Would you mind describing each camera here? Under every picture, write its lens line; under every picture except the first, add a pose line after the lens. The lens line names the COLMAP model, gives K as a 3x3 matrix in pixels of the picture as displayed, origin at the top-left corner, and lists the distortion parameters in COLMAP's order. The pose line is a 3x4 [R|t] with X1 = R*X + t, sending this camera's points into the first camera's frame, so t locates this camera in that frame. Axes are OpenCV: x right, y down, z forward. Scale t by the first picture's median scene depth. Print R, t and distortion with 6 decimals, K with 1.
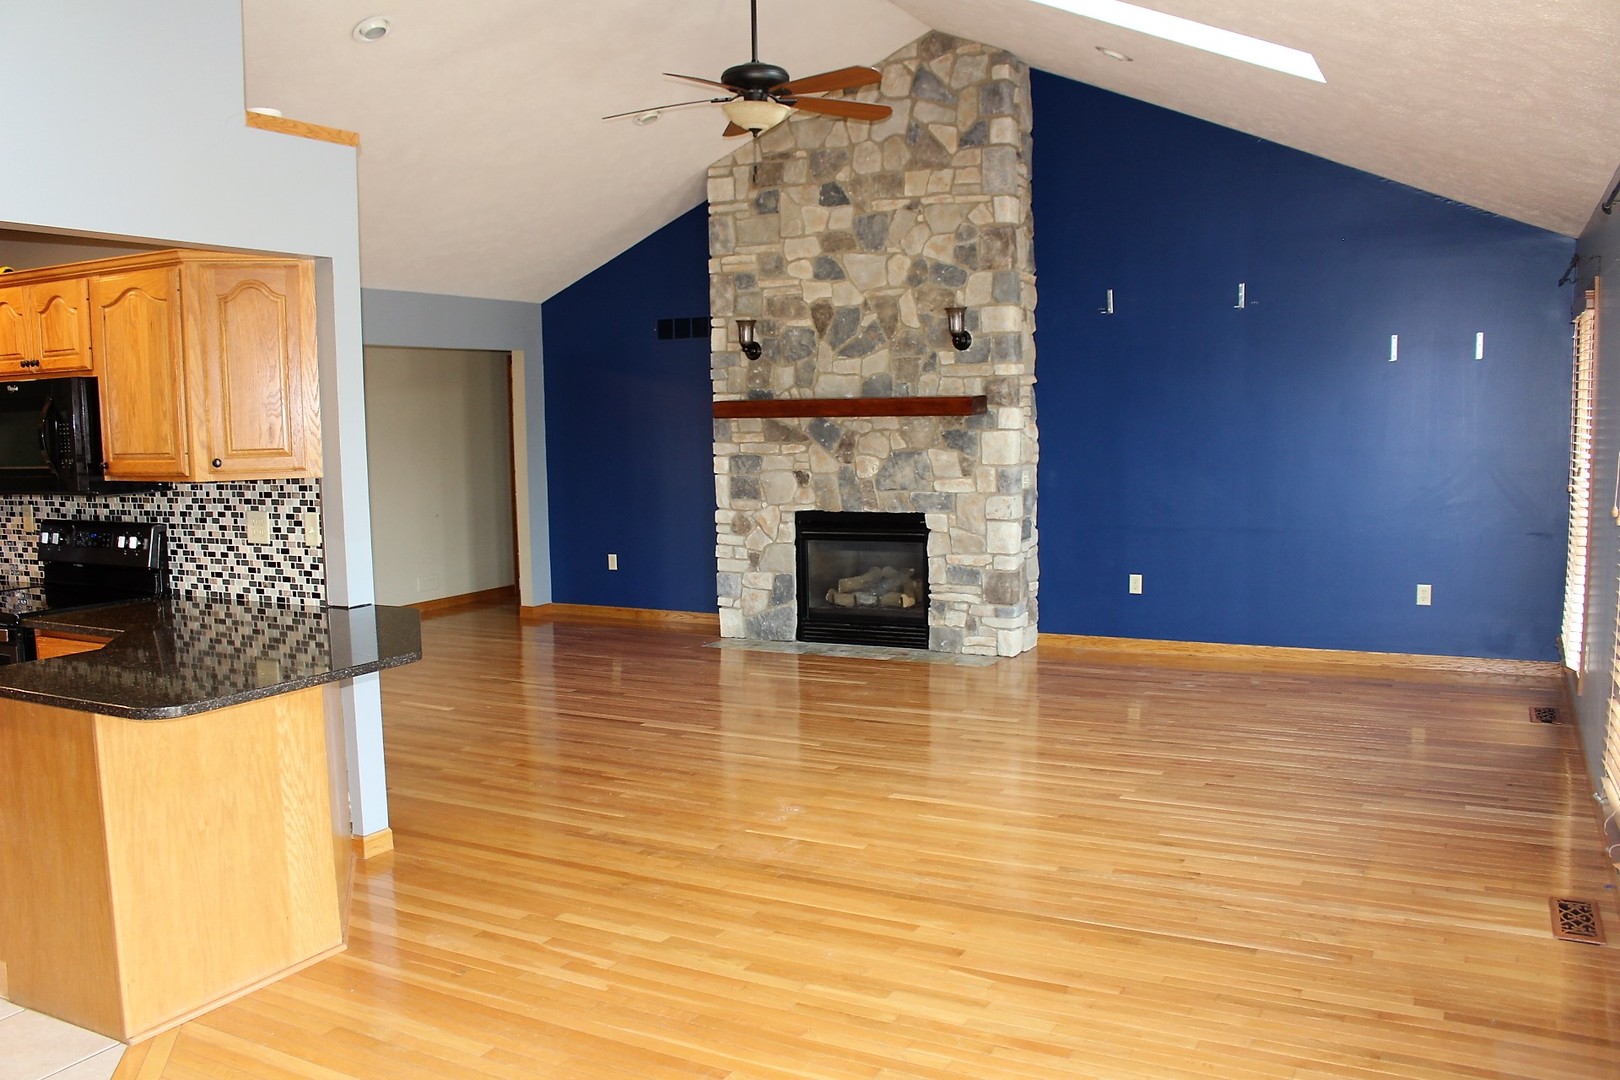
lens RADIAL K [[1336.7, 0, 799.9], [0, 1336.7, 542.5], [0, 0, 1]] dist [-0.158287, 0.123784]
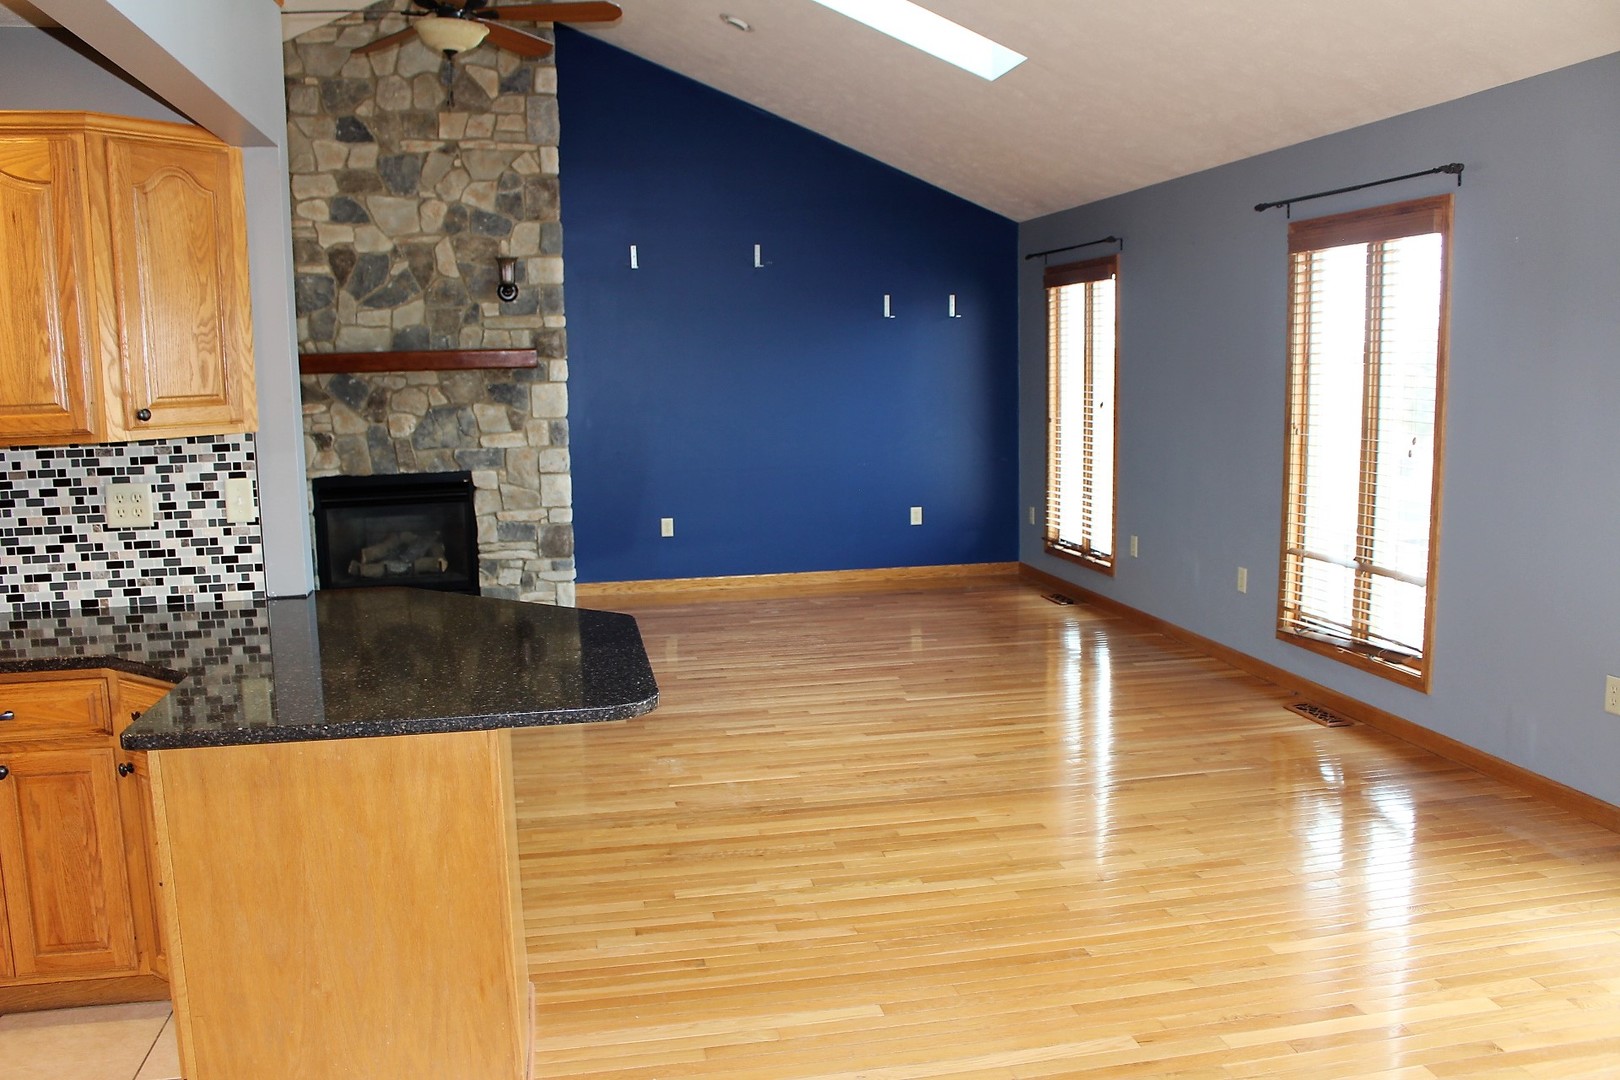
lens RADIAL K [[1333.7, 0, 792.5], [0, 1333.7, 549.5], [0, 0, 1]] dist [-0.158967, 0.126107]
pose [[0.775153, -0.085732, 0.625929, -0.553541], [0.067694, 0.996317, 0.052630, 0.000243], [-0.628136, 0.001575, 0.778102, 0.187812]]
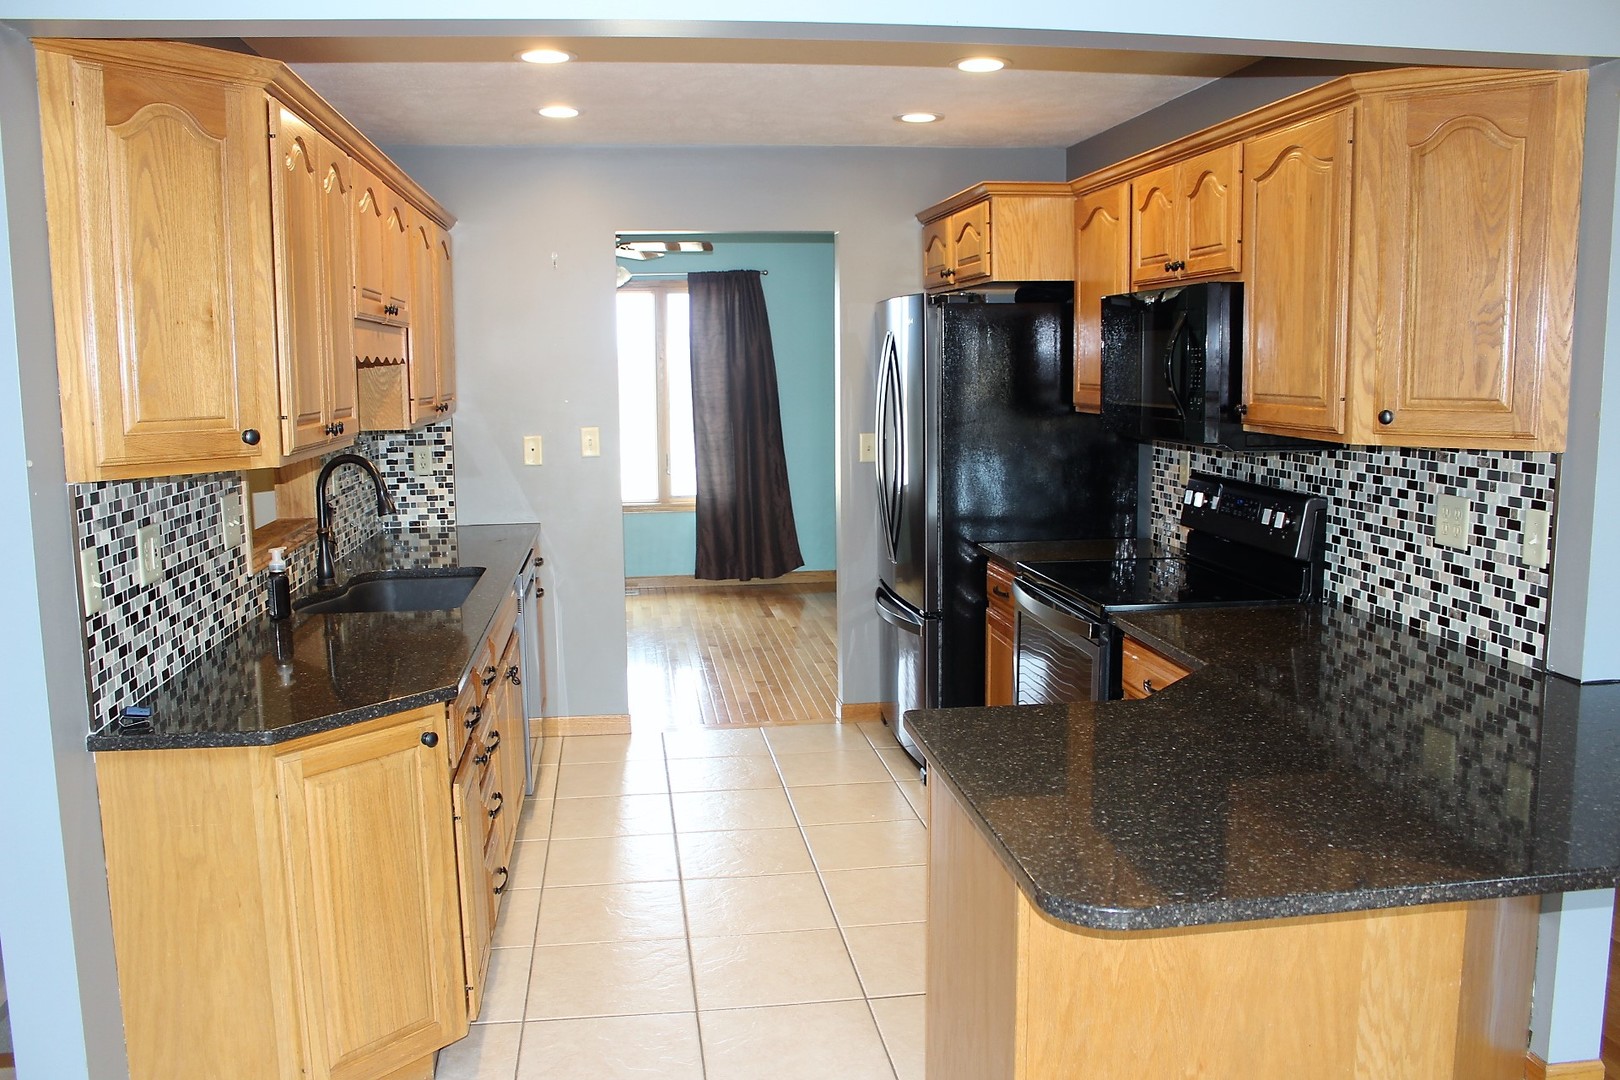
lens RADIAL K [[1333.7, 0, 792.5], [0, 1333.7, 549.5], [0, 0, 1]] dist [-0.158967, 0.126107]
pose [[0.586559, 0.127877, -0.799747, -0.096996], [-0.079940, 0.991776, 0.099951, -0.033303], [0.805952, 0.005304, 0.591958, 0.355815]]
